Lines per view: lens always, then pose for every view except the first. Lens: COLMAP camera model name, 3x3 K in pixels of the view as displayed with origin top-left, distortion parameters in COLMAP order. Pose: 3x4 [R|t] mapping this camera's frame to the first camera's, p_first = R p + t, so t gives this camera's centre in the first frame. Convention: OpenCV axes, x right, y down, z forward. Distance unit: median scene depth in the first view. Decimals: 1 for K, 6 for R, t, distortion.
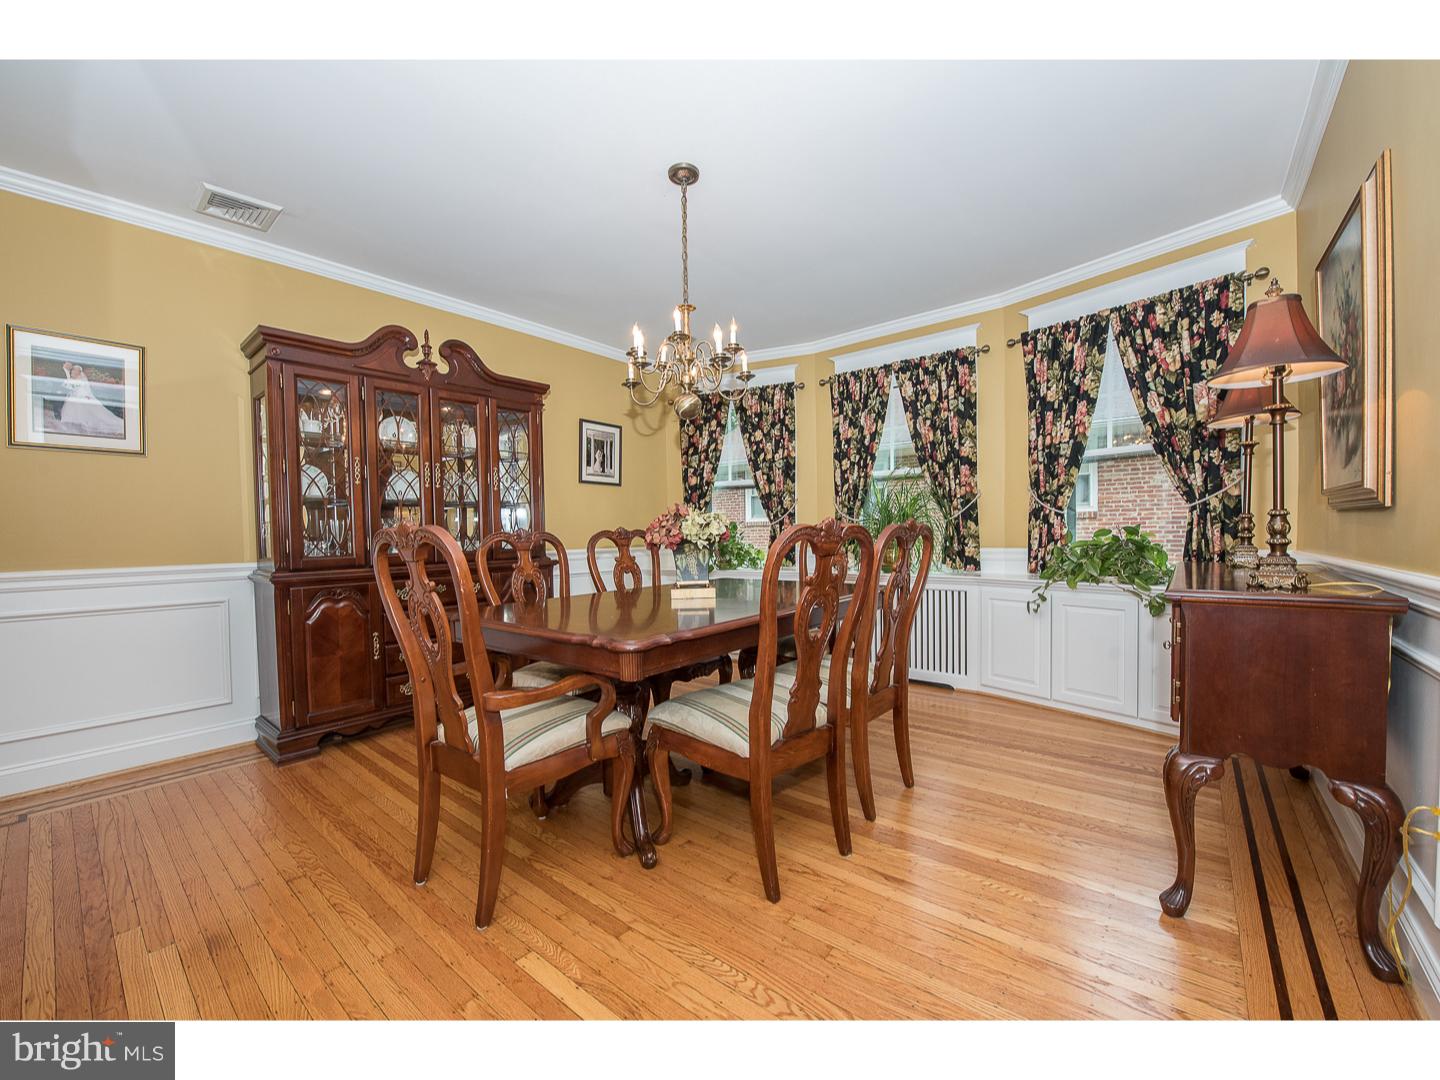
lens RADIAL K [[573.3, 0, 728.7], [0, 573.3, 539.4], [0, 0, 1]] dist [-0.009036, -0.001524]
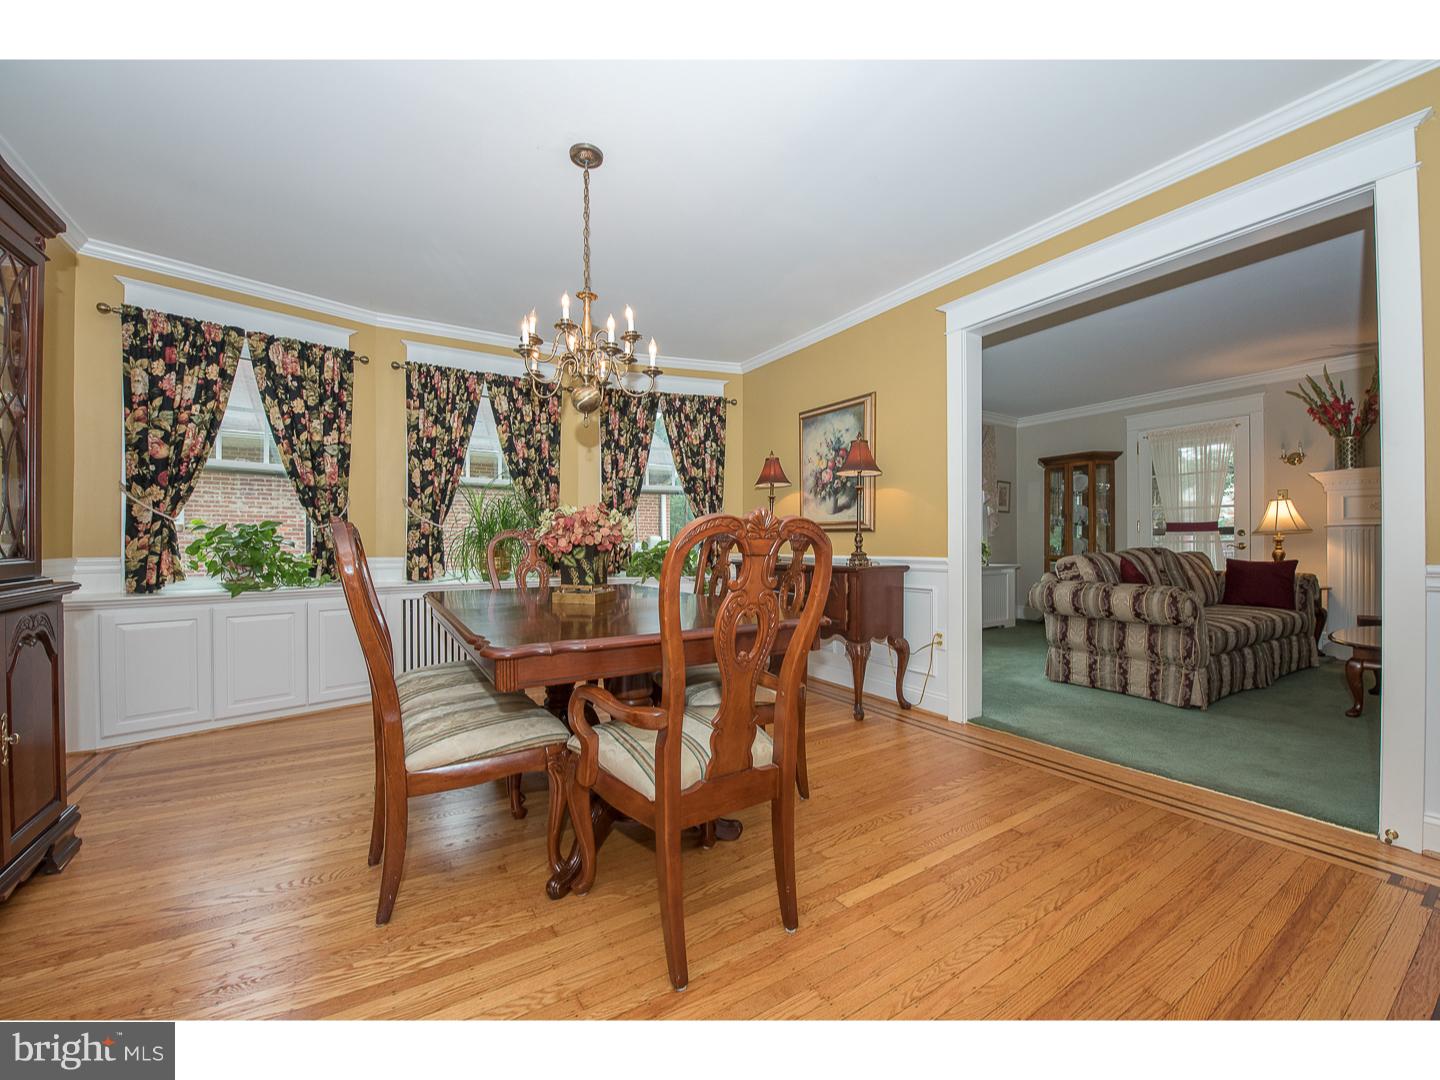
lens RADIAL K [[573.3, 0, 732.1], [0, 573.3, 547.6], [0, 0, 1]] dist [-0.009036, -0.001524]
pose [[0.318745, 0.010526, 0.947782, -0.502977], [0.007752, 0.999876, -0.013712, 0.016531], [-0.947809, 0.011718, 0.318624, 0.257882]]
